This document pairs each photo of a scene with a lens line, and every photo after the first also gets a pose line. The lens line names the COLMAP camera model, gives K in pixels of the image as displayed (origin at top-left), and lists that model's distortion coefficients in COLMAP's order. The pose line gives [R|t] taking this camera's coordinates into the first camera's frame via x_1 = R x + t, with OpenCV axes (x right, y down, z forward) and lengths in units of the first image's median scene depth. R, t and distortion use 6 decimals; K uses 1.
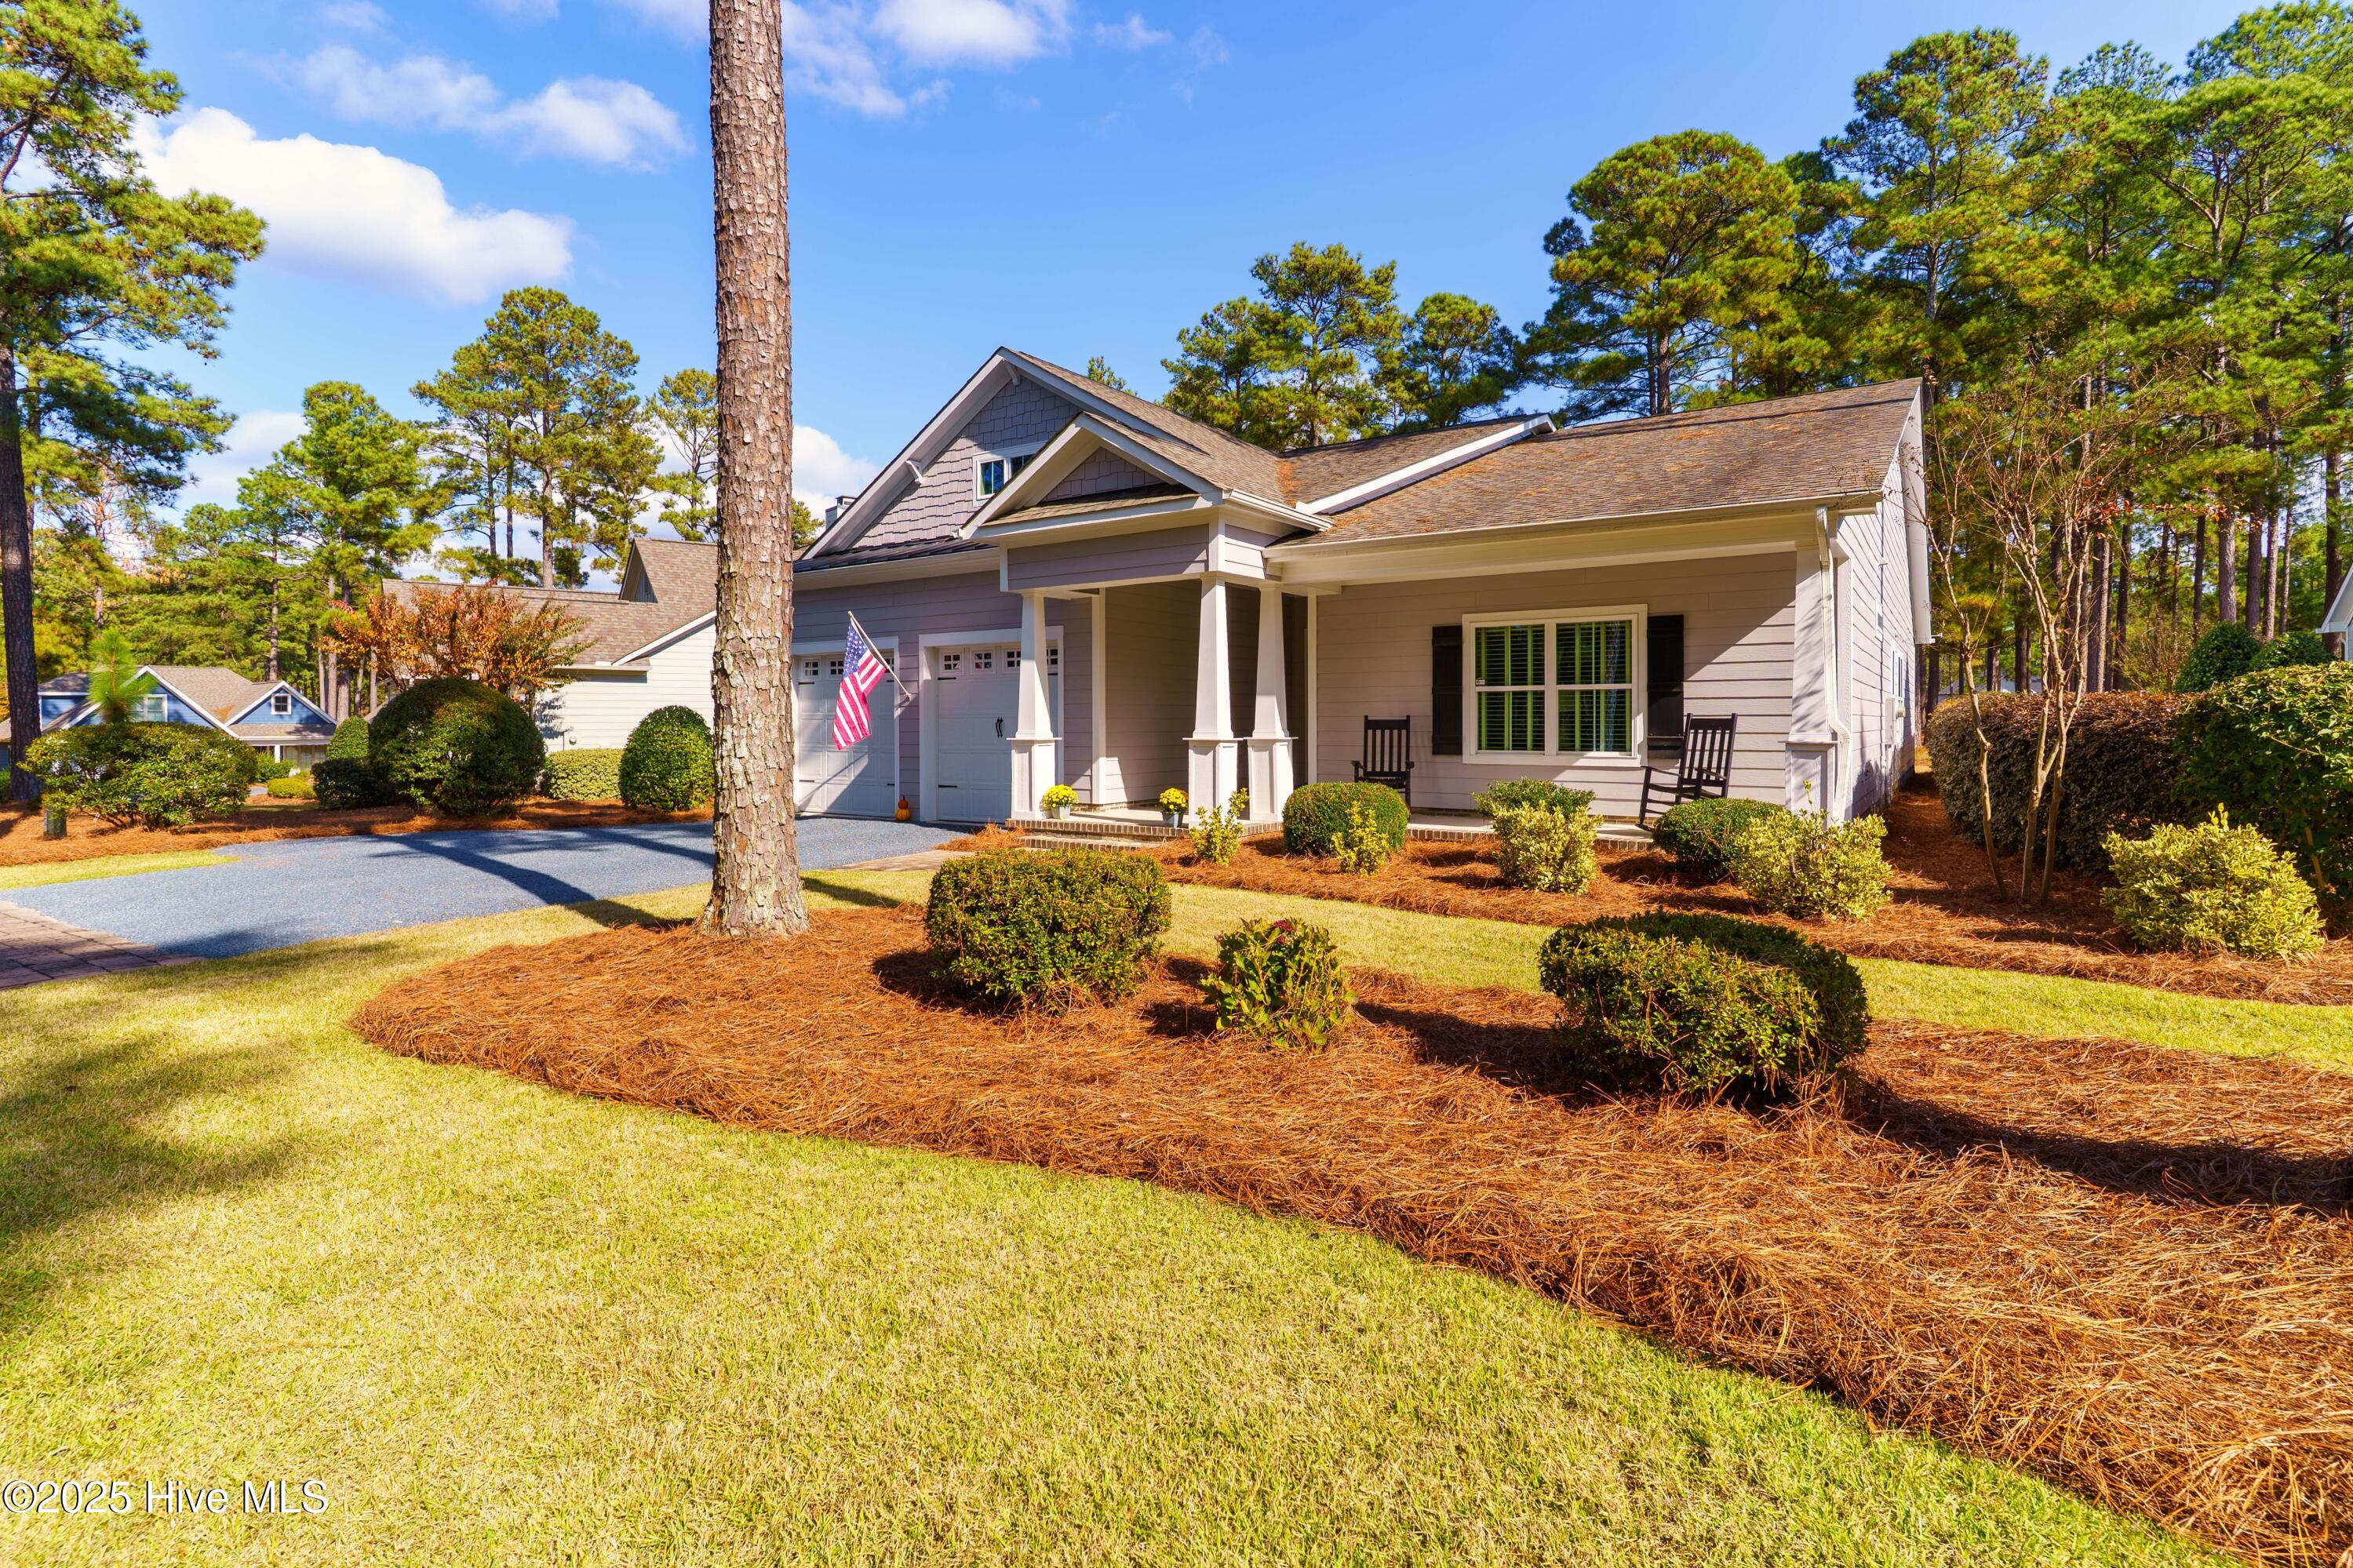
lens RADIAL K [[1206.4, 0, 1113.2], [0, 1206.4, 729.6], [0, 0, 1]] dist [0.002278, -0.000140]
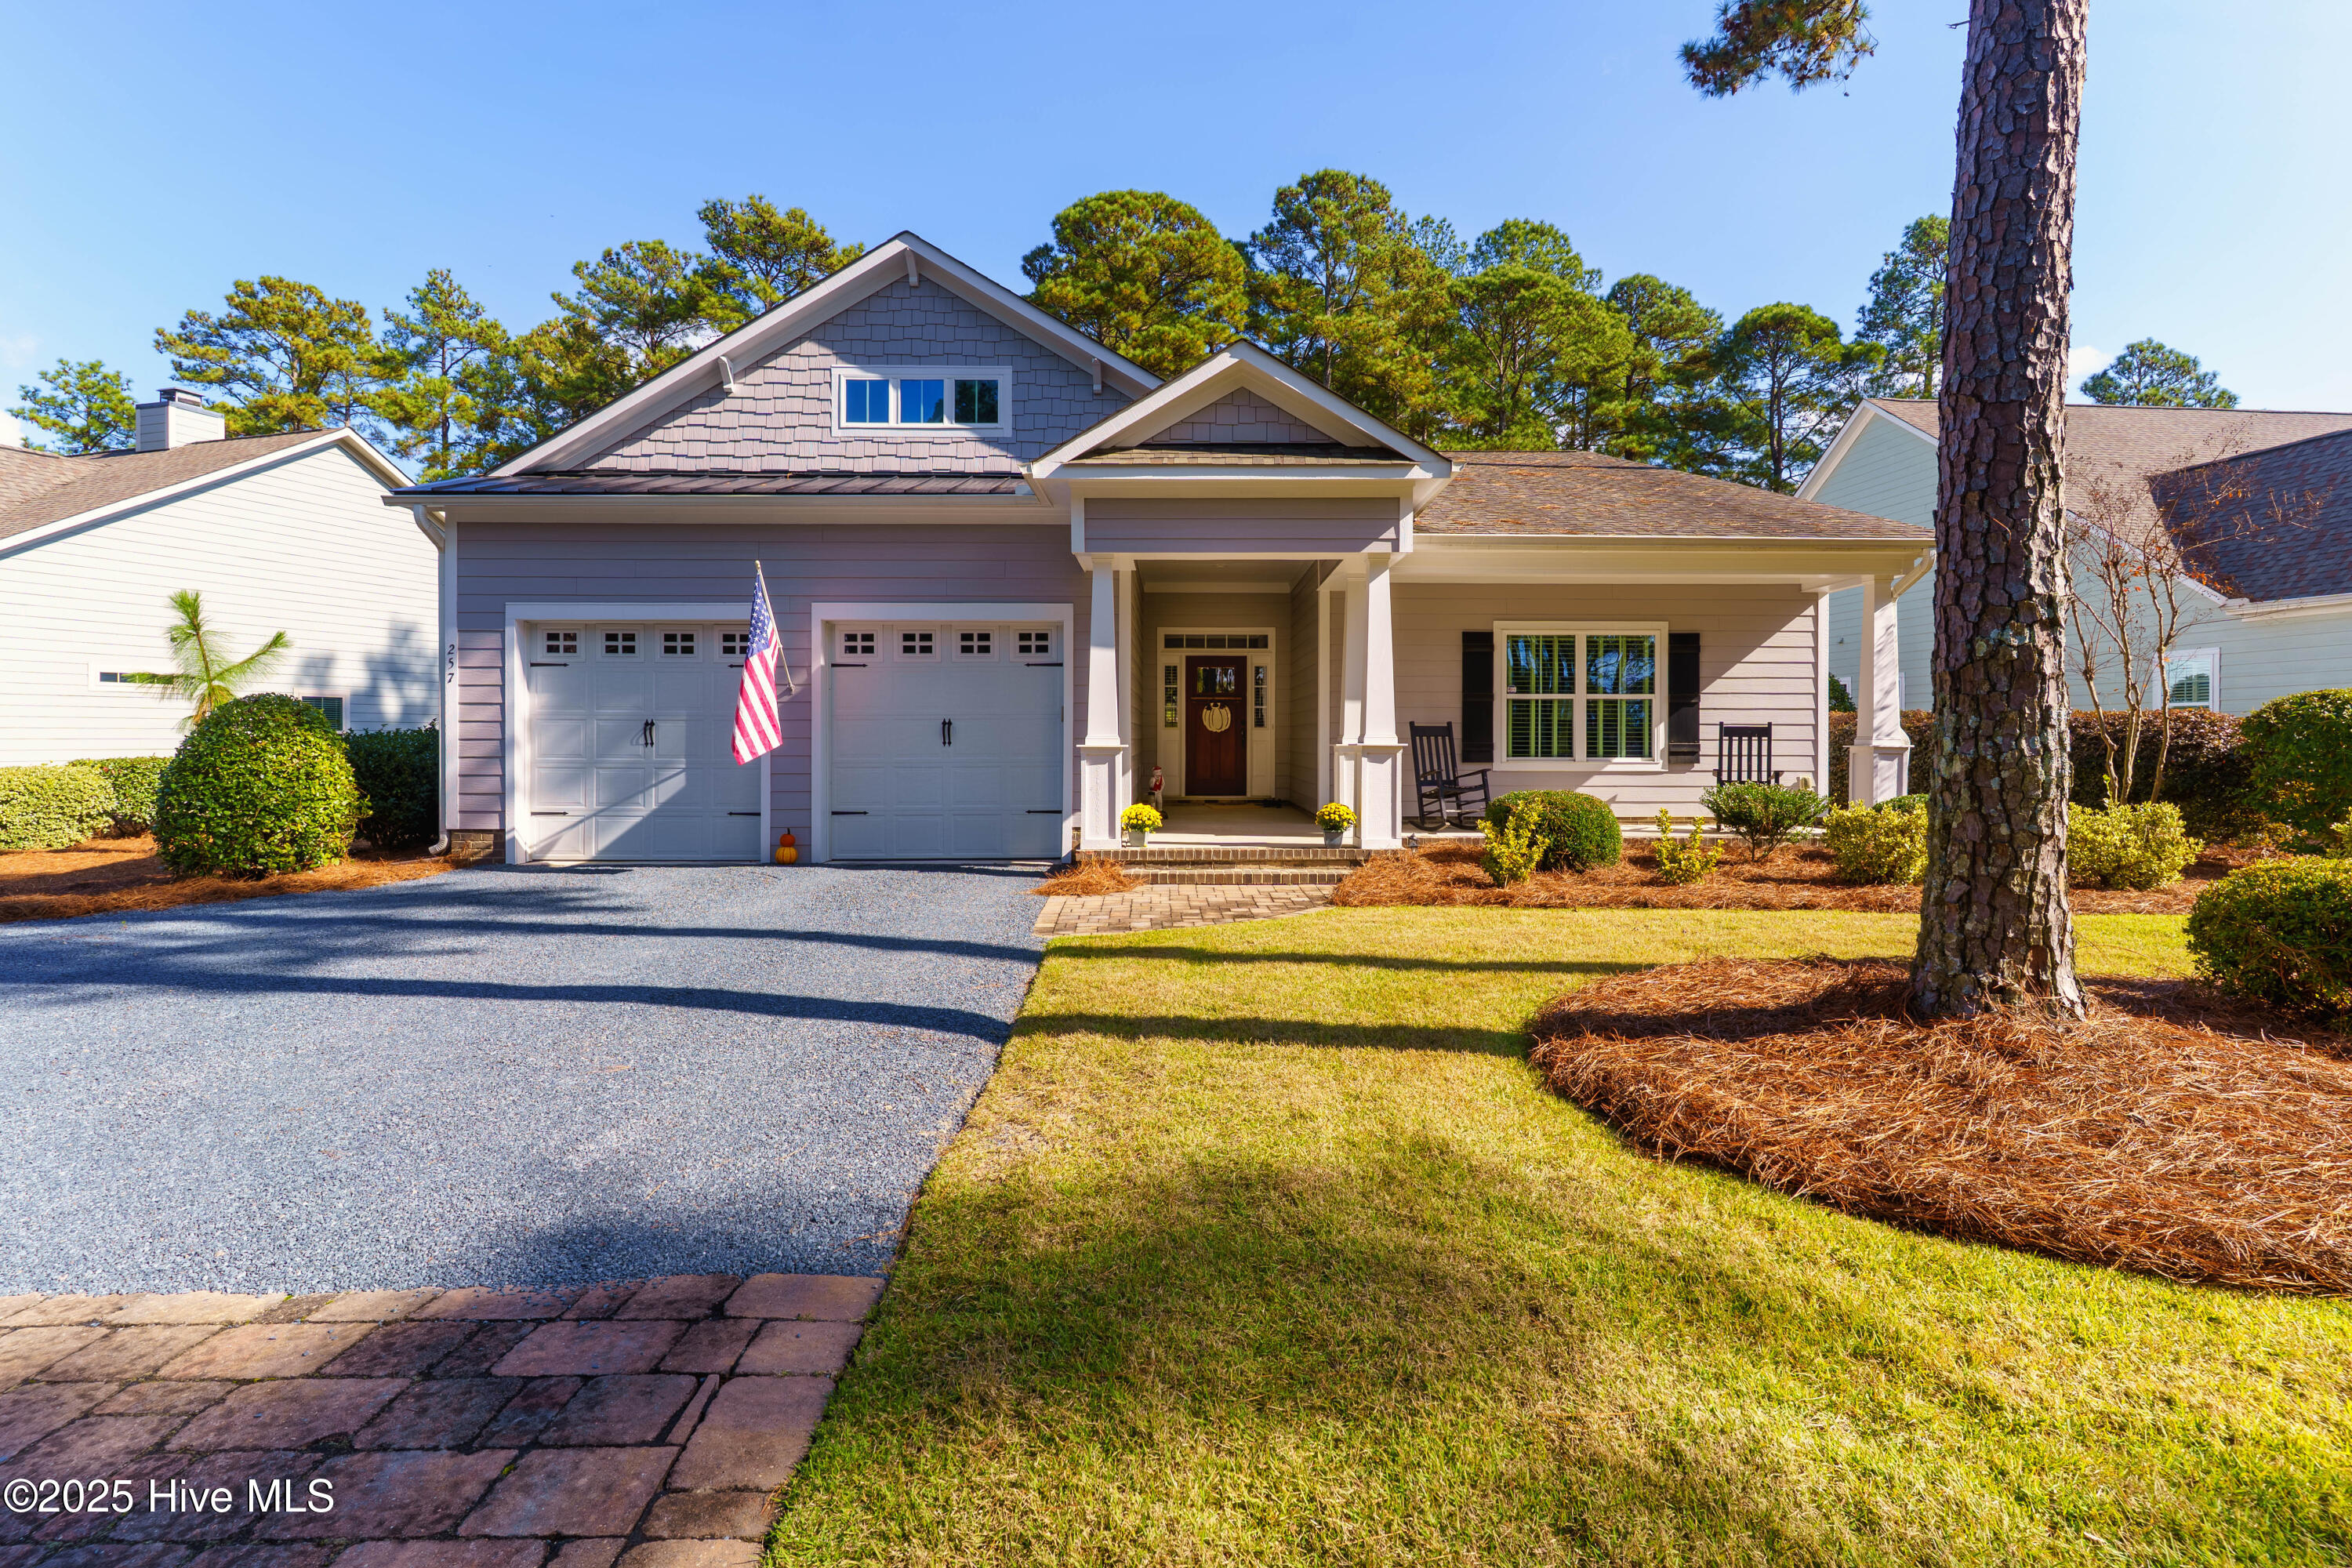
lens RADIAL K [[1216.7, 0, 1170.7], [0, 1216.7, 744.4], [0, 0, 1]] dist [0.003819, -0.000690]
pose [[0.794799, 0.002337, 0.606869, -0.515099], [-0.001427, 0.999997, -0.001982, 0.008516], [-0.606872, 0.000710, 0.794800, 0.351585]]
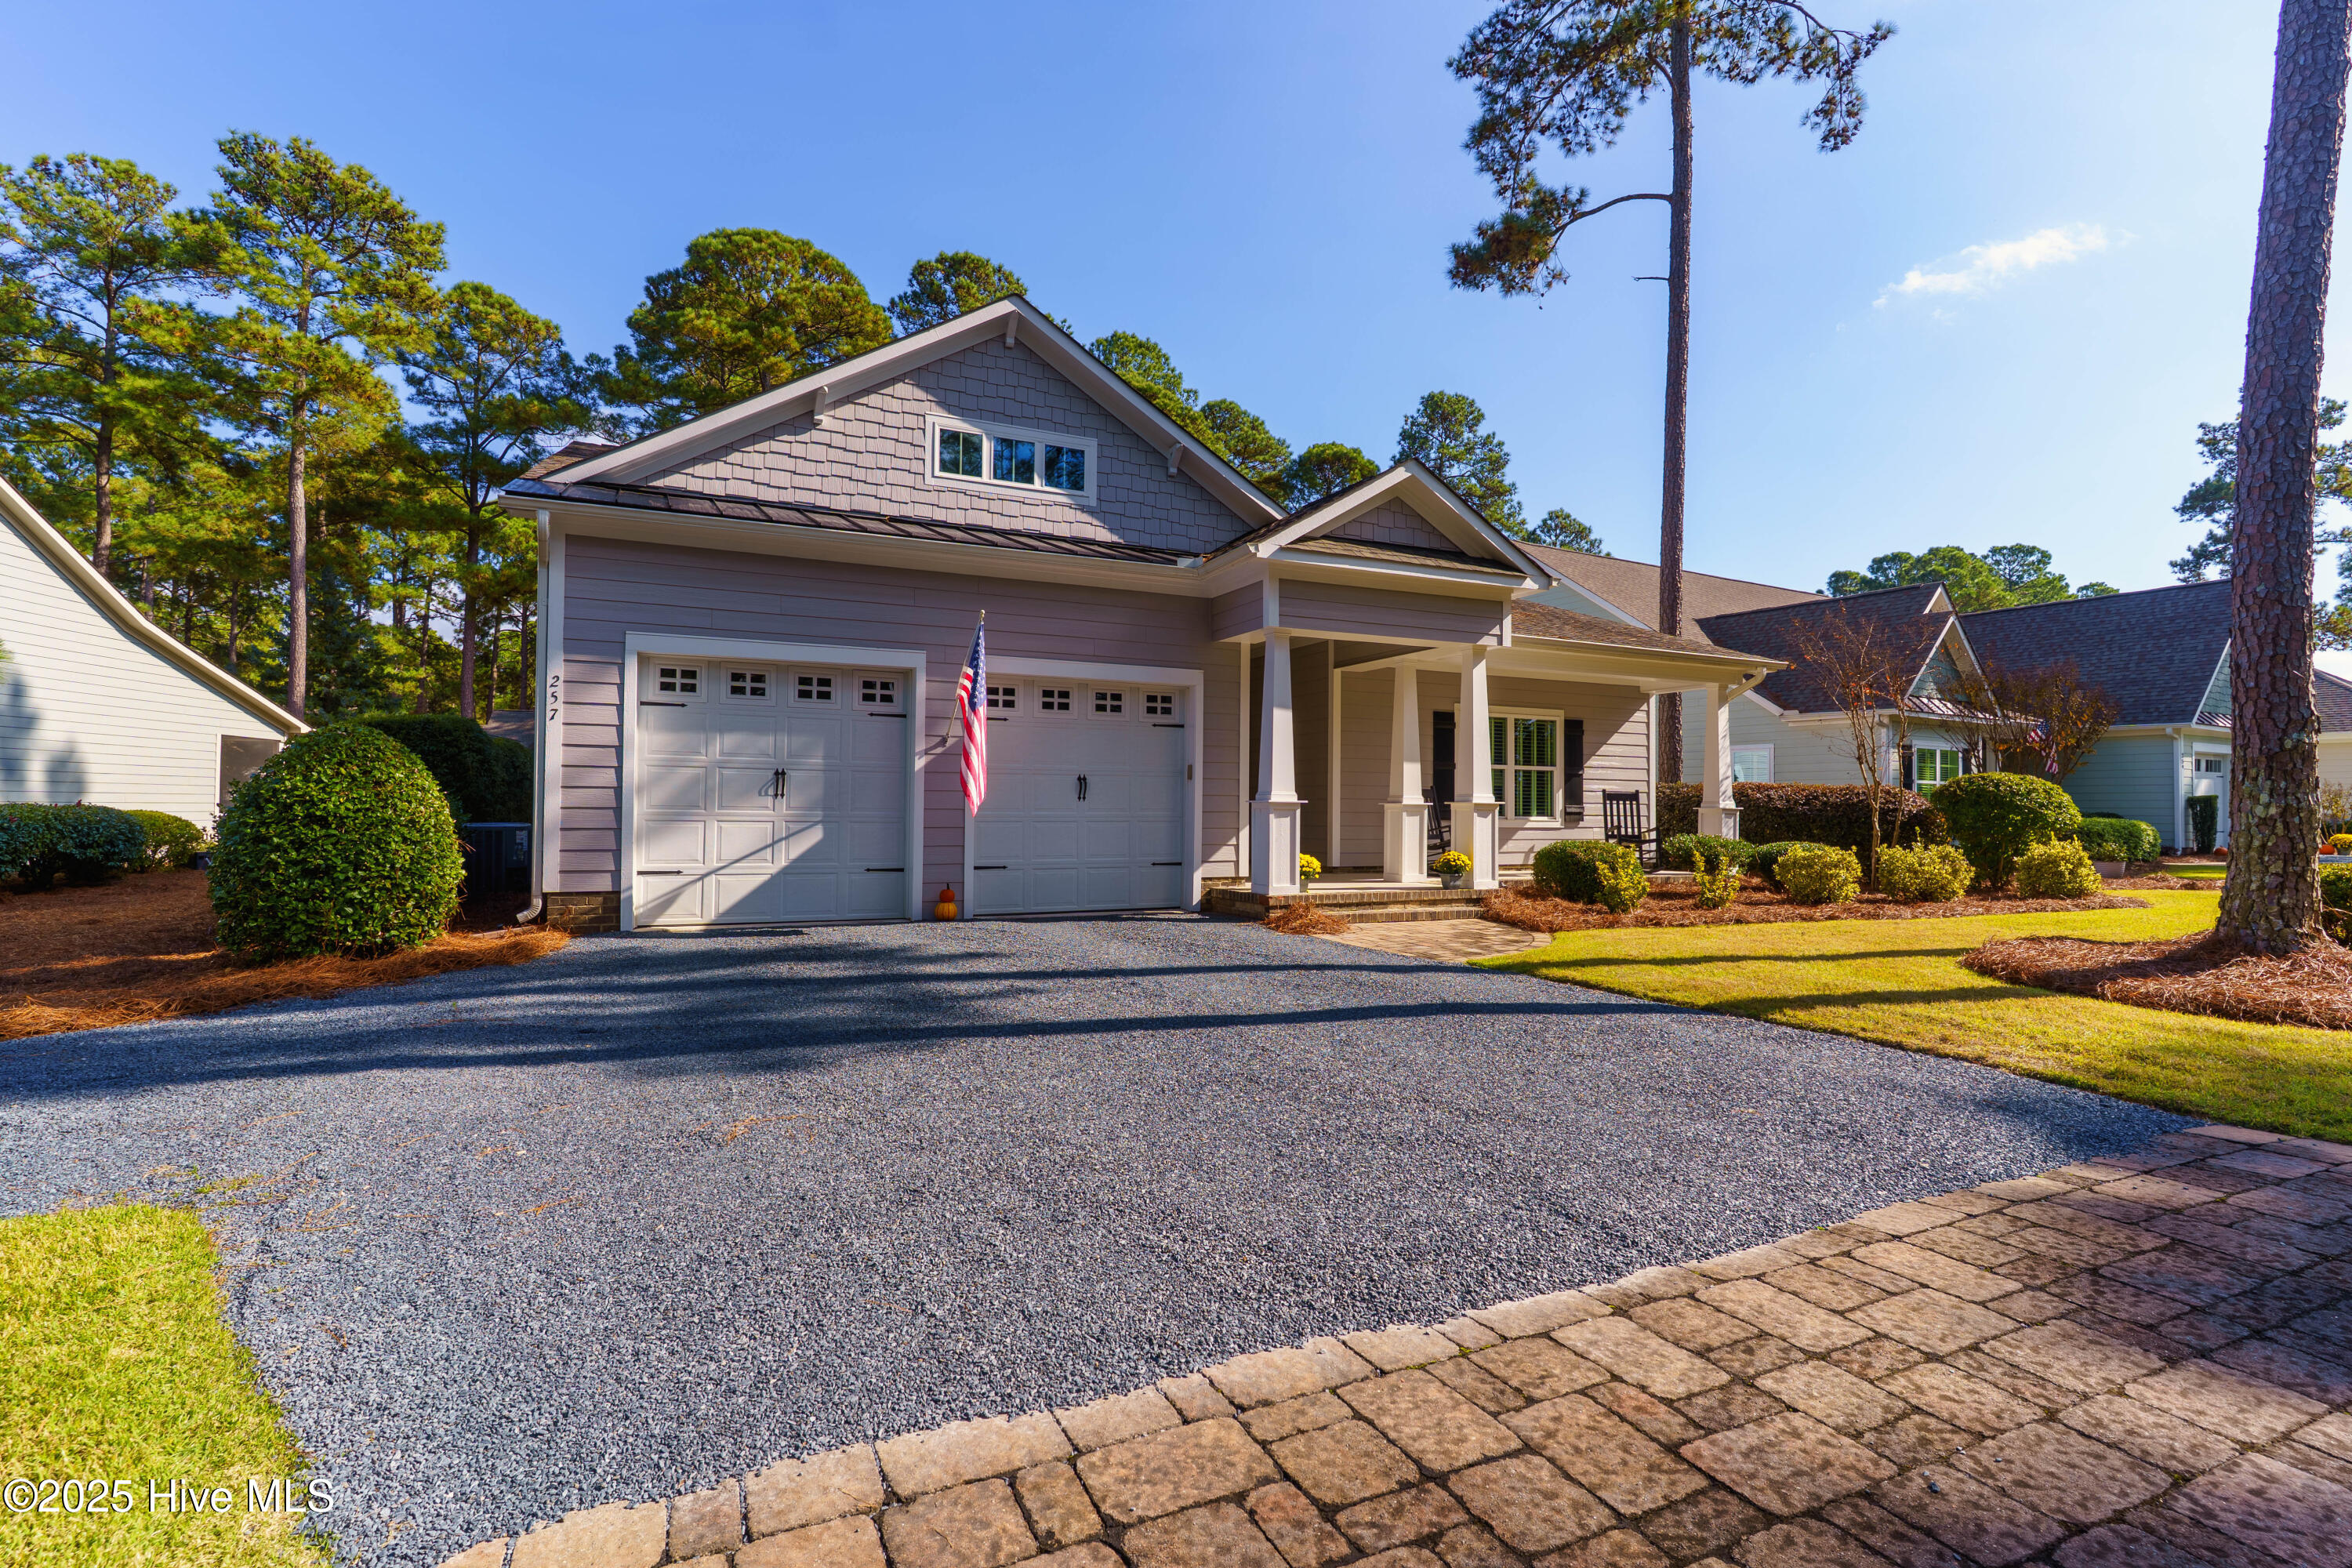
lens RADIAL K [[1204.1, 0, 1182.0], [0, 1204.1, 782.3], [0, 0, 1]] dist [0.002005, -0.000711]
pose [[0.446930, 0.029528, 0.894081, -0.879122], [-0.006932, 0.999539, -0.029546, 0.020326], [-0.894542, 0.007007, 0.446929, 0.683540]]
